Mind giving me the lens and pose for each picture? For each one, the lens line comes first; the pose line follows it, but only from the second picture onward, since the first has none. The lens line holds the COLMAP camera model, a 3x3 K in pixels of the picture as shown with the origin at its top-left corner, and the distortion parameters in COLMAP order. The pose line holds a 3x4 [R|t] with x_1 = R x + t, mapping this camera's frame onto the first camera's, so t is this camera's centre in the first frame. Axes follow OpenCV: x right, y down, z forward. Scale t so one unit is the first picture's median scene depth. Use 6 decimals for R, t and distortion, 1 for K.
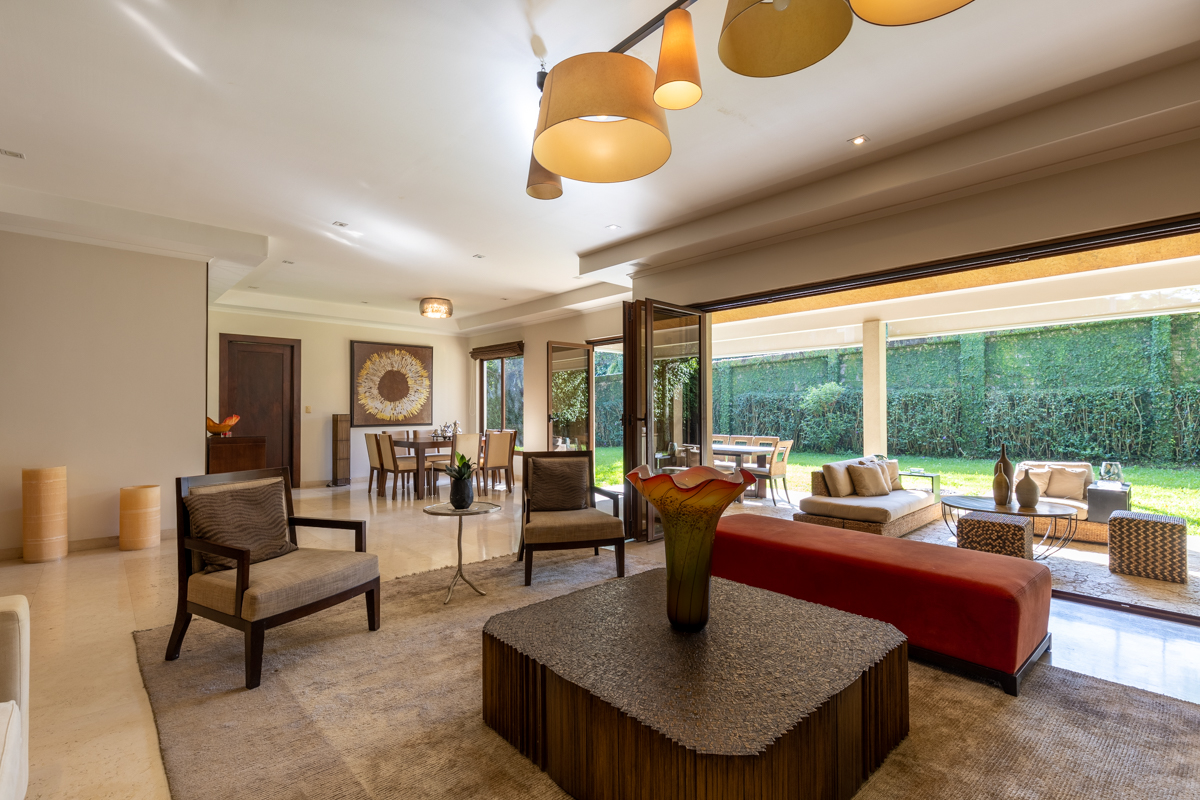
lens RADIAL K [[562.5, 0, 600.0], [0, 562.5, 400.0], [0, 0, 1]] dist [0.000404, -0.010181]
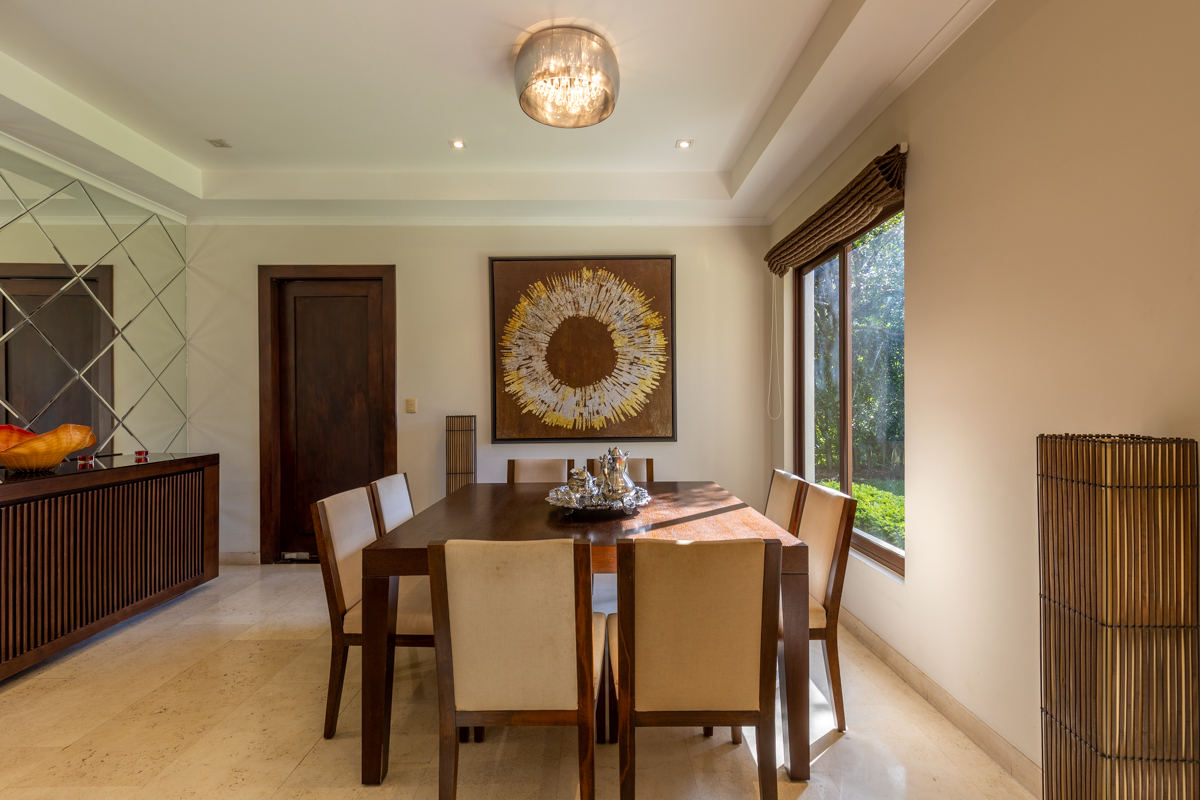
lens RADIAL K [[562.5, 0, 600.0], [0, 562.5, 400.0], [0, 0, 1]] dist [0.000404, -0.010181]
pose [[0.751157, -0.008011, -0.660075, -0.063274], [0.017737, 0.999810, 0.008050, 0.009808], [0.659885, -0.017755, 0.751156, 0.675810]]
